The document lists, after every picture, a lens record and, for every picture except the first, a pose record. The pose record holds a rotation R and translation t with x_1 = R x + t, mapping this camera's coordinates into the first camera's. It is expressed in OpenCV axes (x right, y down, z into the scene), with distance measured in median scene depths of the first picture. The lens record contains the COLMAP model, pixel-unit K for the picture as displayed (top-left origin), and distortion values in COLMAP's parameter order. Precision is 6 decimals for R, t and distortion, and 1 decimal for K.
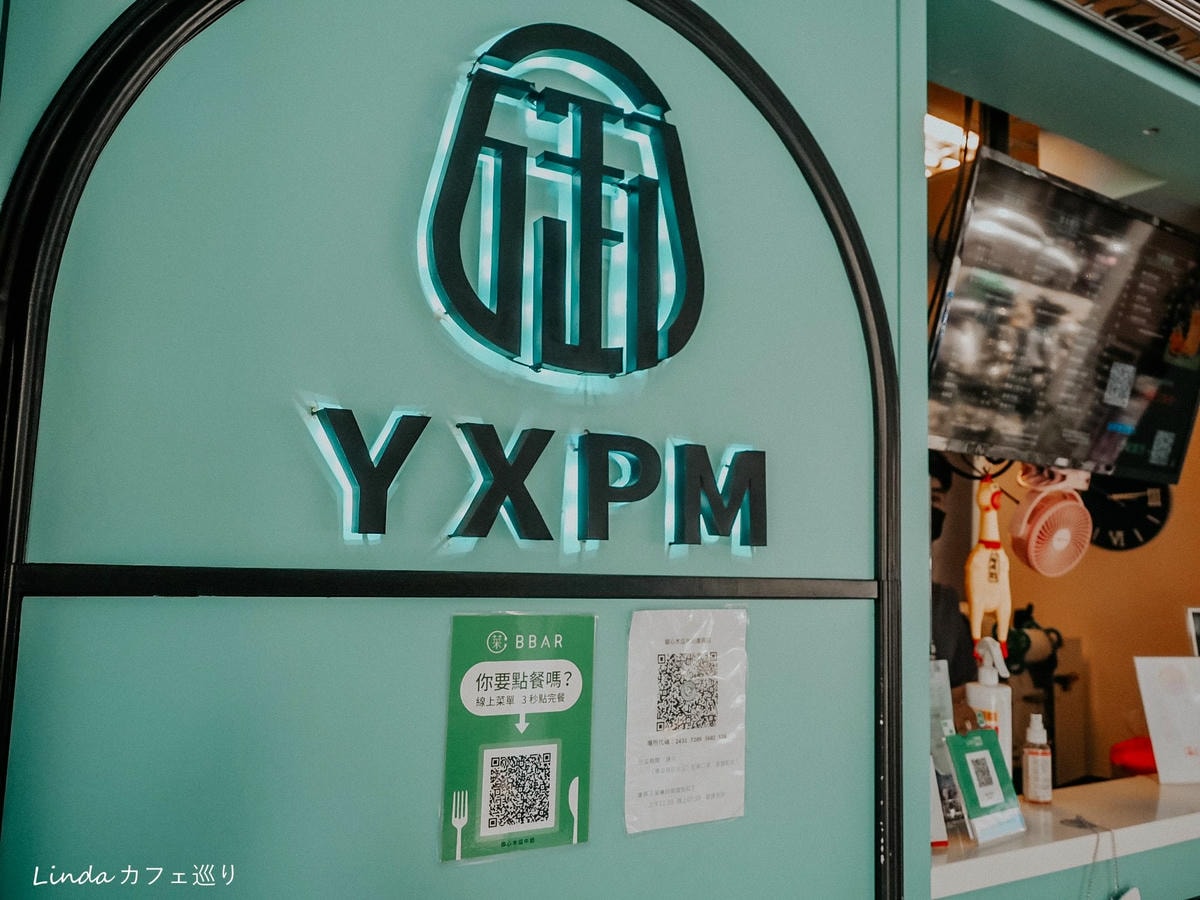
lens RADIAL K [[985.8, 0, 598.1], [0, 985.8, 446.5], [0, 0, 1]] dist [0.000771, 0.000693]
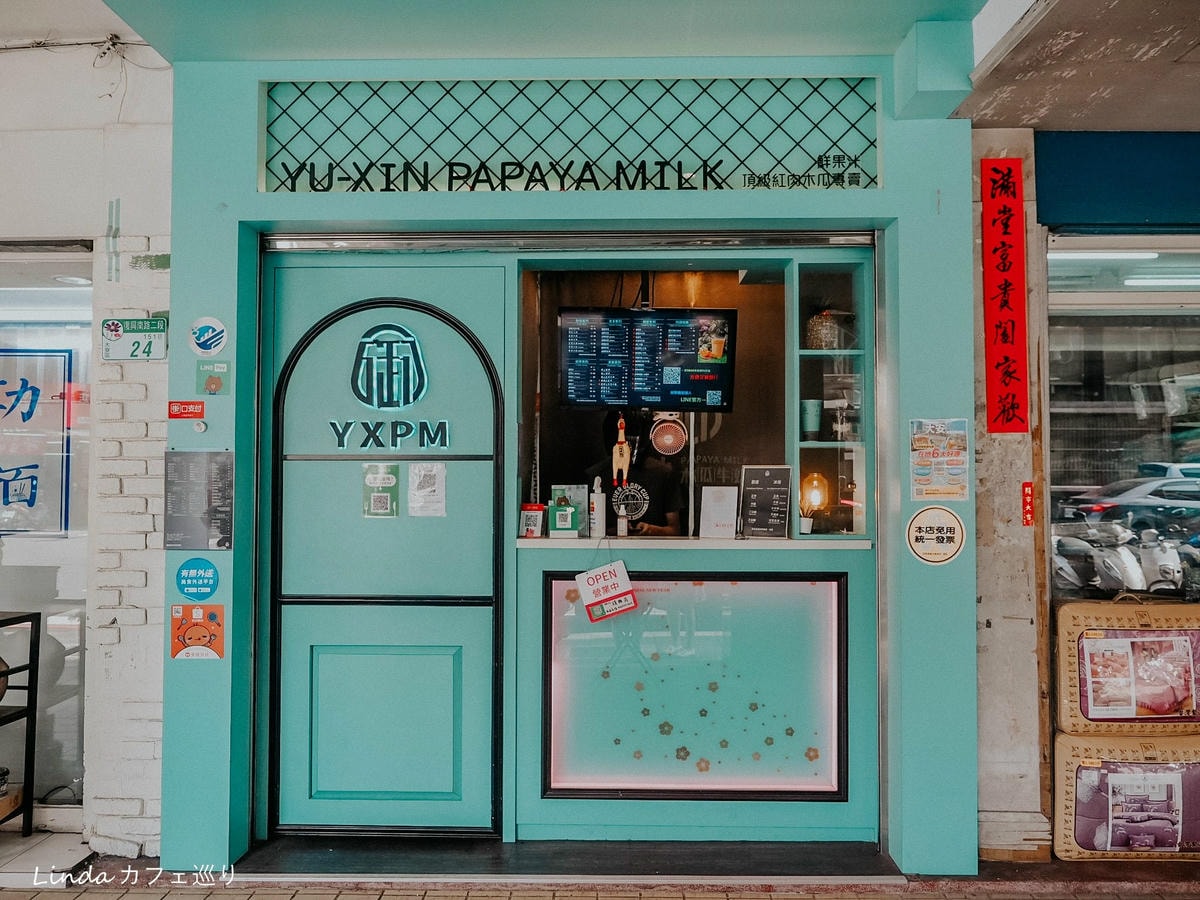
lens RADIAL K [[840.1, 0, 599.1], [0, 840.1, 456.5], [0, 0, 1]] dist [0.004362, 0.000265]
pose [[0.842151, -0.047761, -0.537123, 2.665419], [0.087635, 0.994950, 0.048932, 0.037038], [0.532073, -0.088279, 0.842084, -1.574430]]
